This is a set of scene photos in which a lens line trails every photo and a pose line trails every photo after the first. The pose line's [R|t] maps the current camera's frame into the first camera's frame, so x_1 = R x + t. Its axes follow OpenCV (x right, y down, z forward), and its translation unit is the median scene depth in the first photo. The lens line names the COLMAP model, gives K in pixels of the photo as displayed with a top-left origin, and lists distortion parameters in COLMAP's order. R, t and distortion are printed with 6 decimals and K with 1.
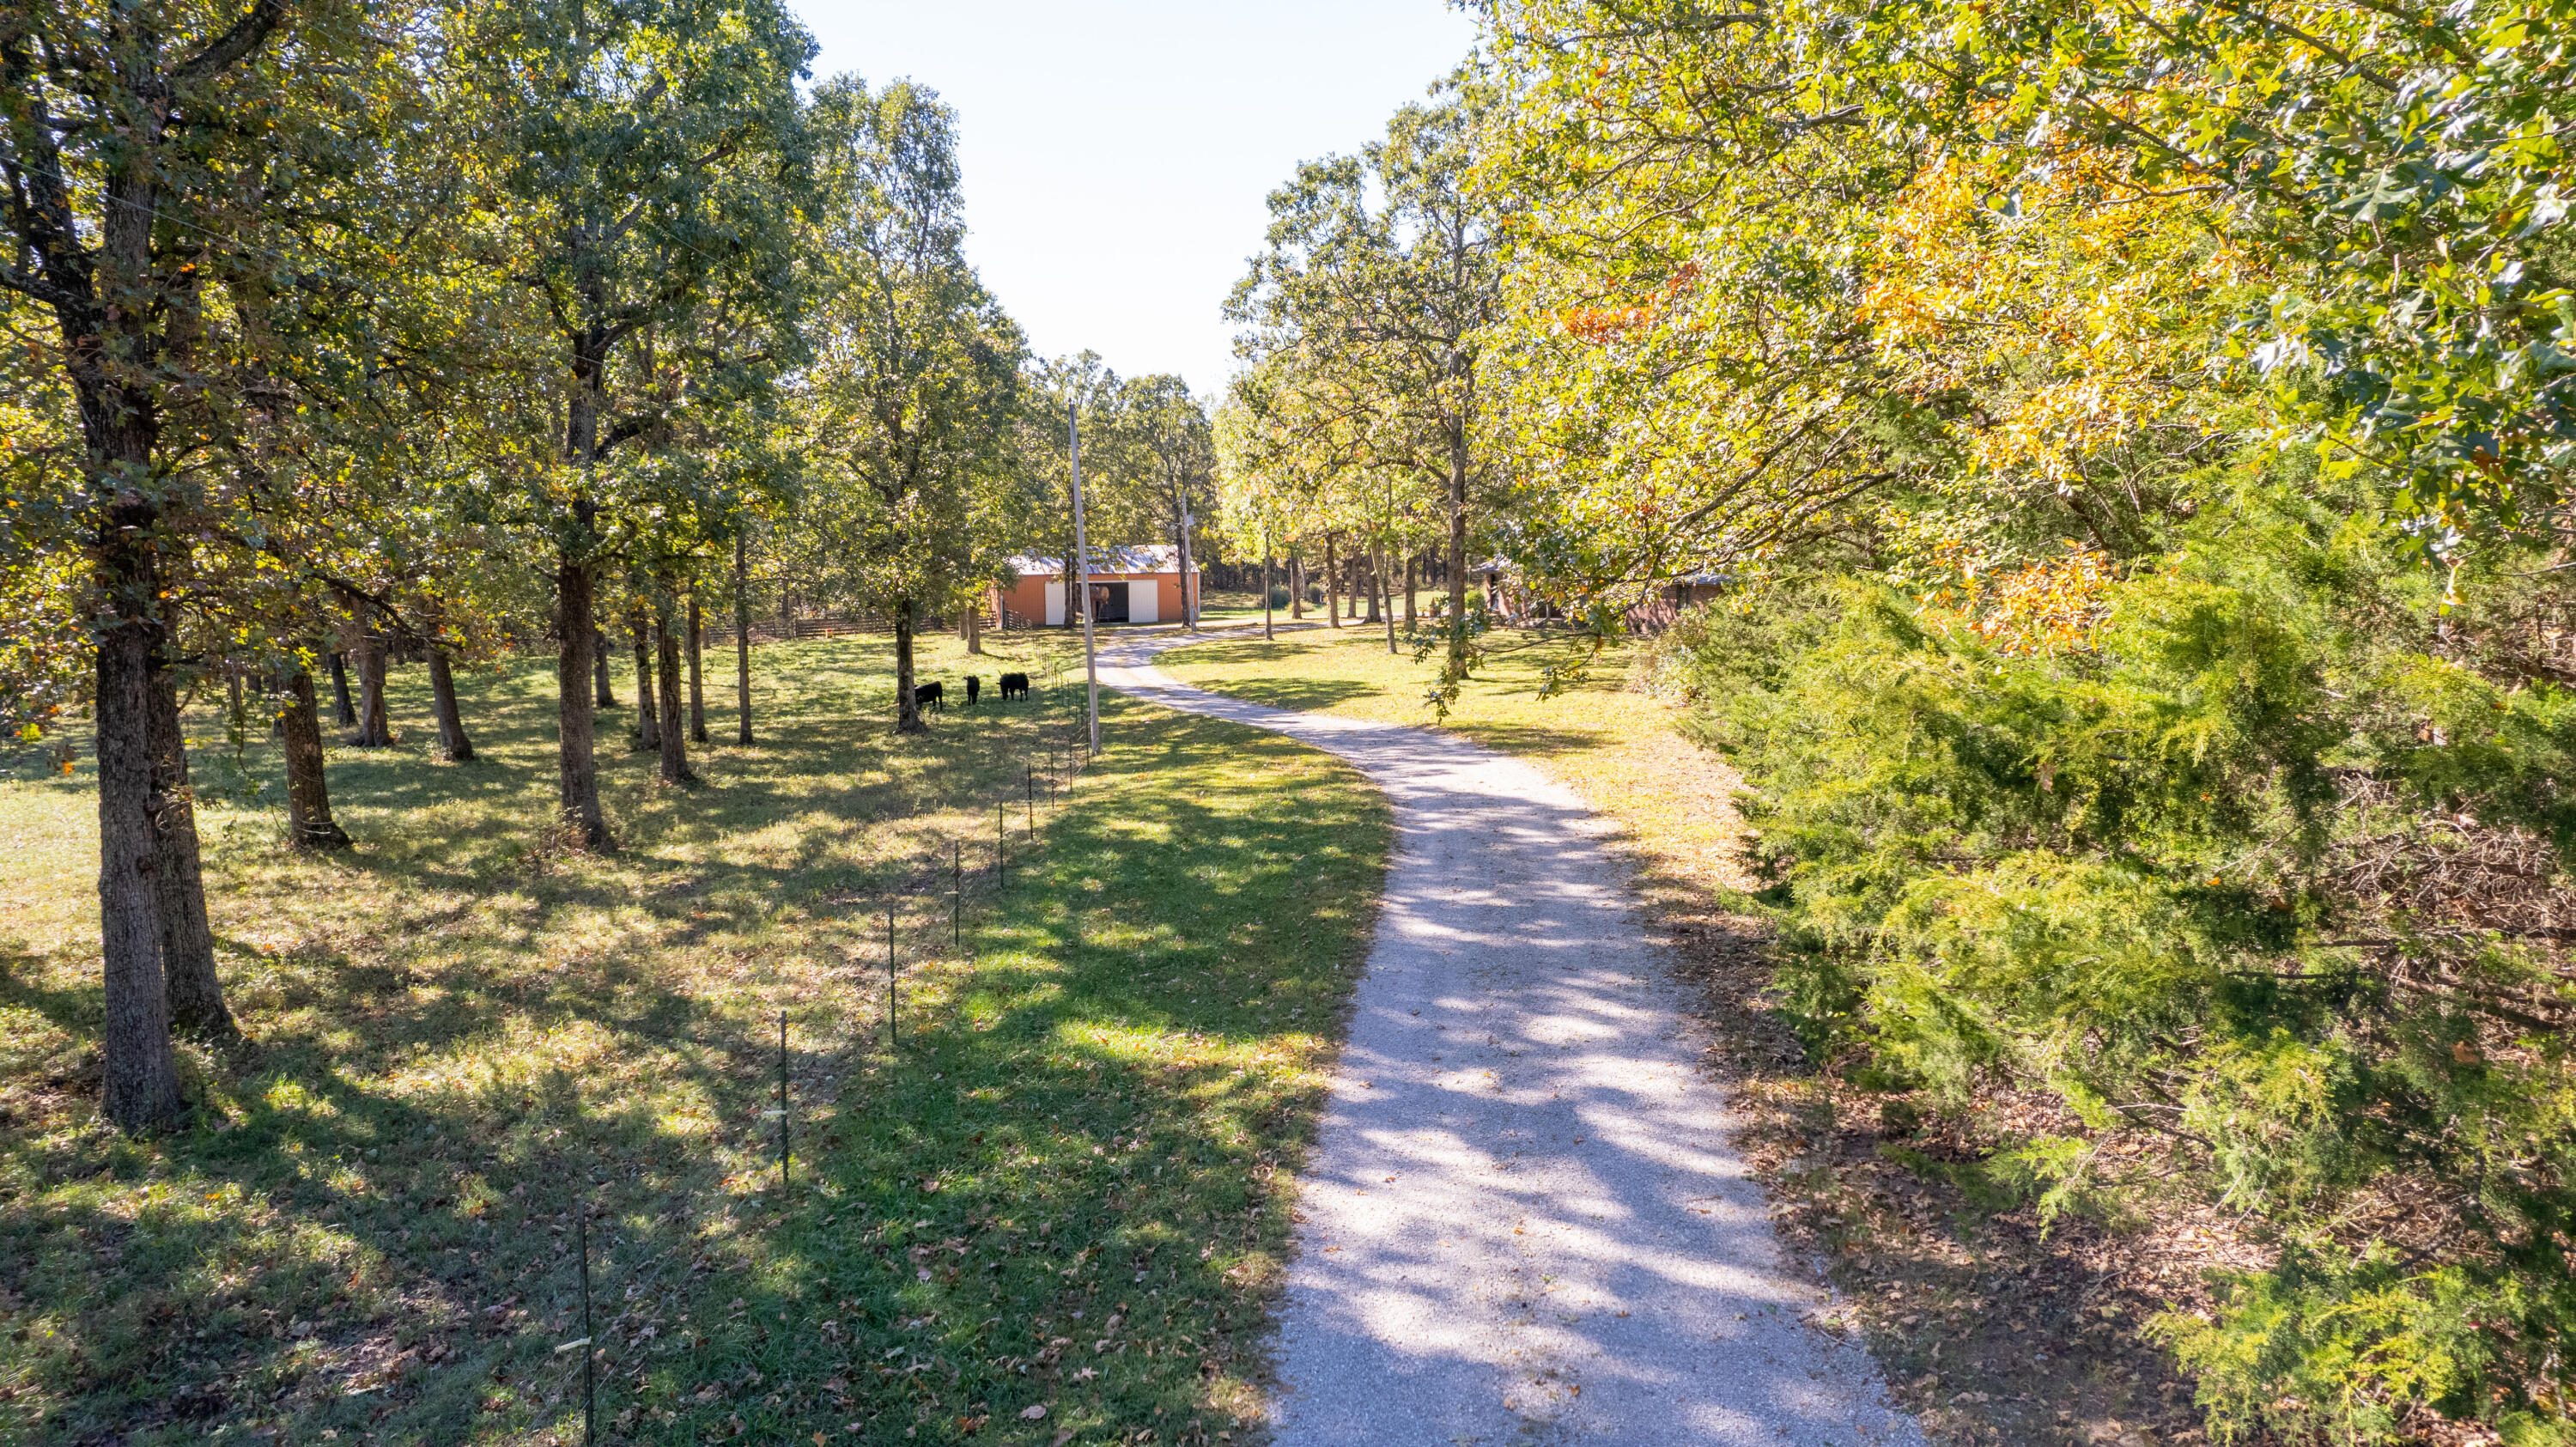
lens RADIAL K [[1647.4, 0, 1288.7], [0, 1647.4, 722.2], [0, 0, 1]] dist [-0.039657, 0.011833]
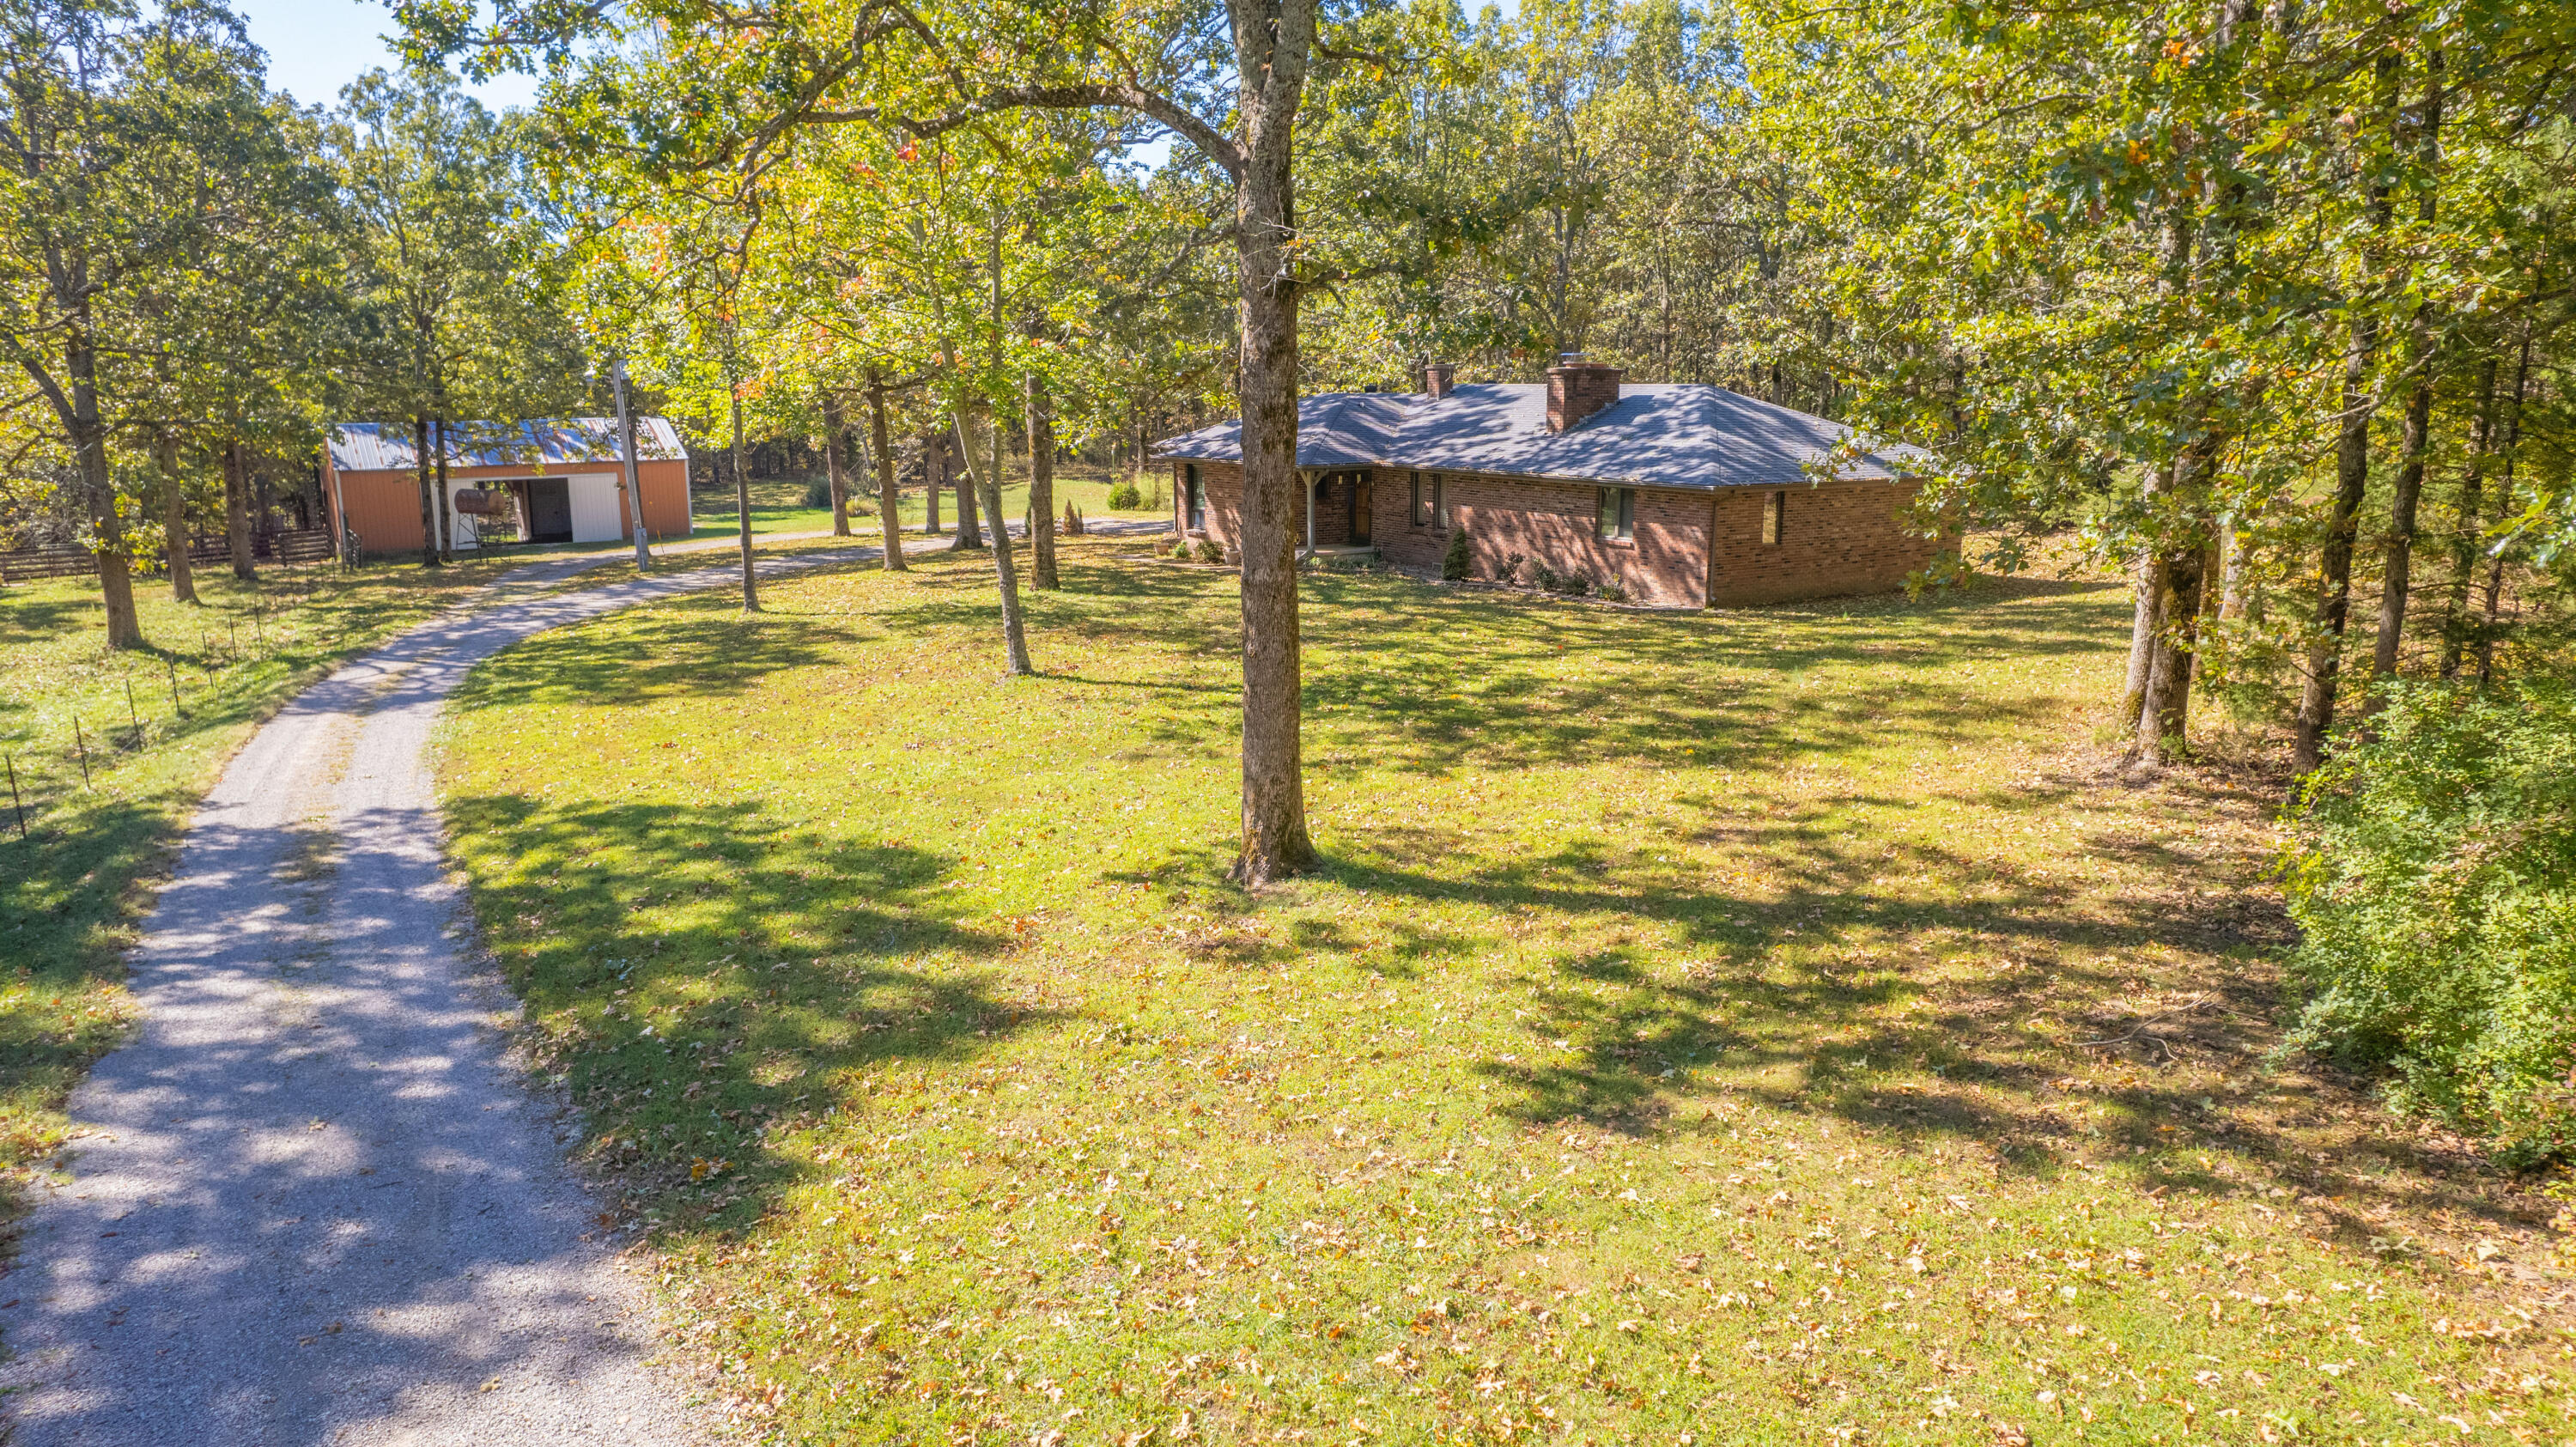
lens RADIAL K [[1647.4, 0, 1286.1], [0, 1647.4, 723.3], [0, 0, 1]] dist [-0.039657, 0.011833]
pose [[0.970860, -0.045081, 0.235371, 0.019571], [0.027398, 0.996587, 0.077868, -0.038057], [-0.238078, -0.069151, 0.968781, 0.383895]]
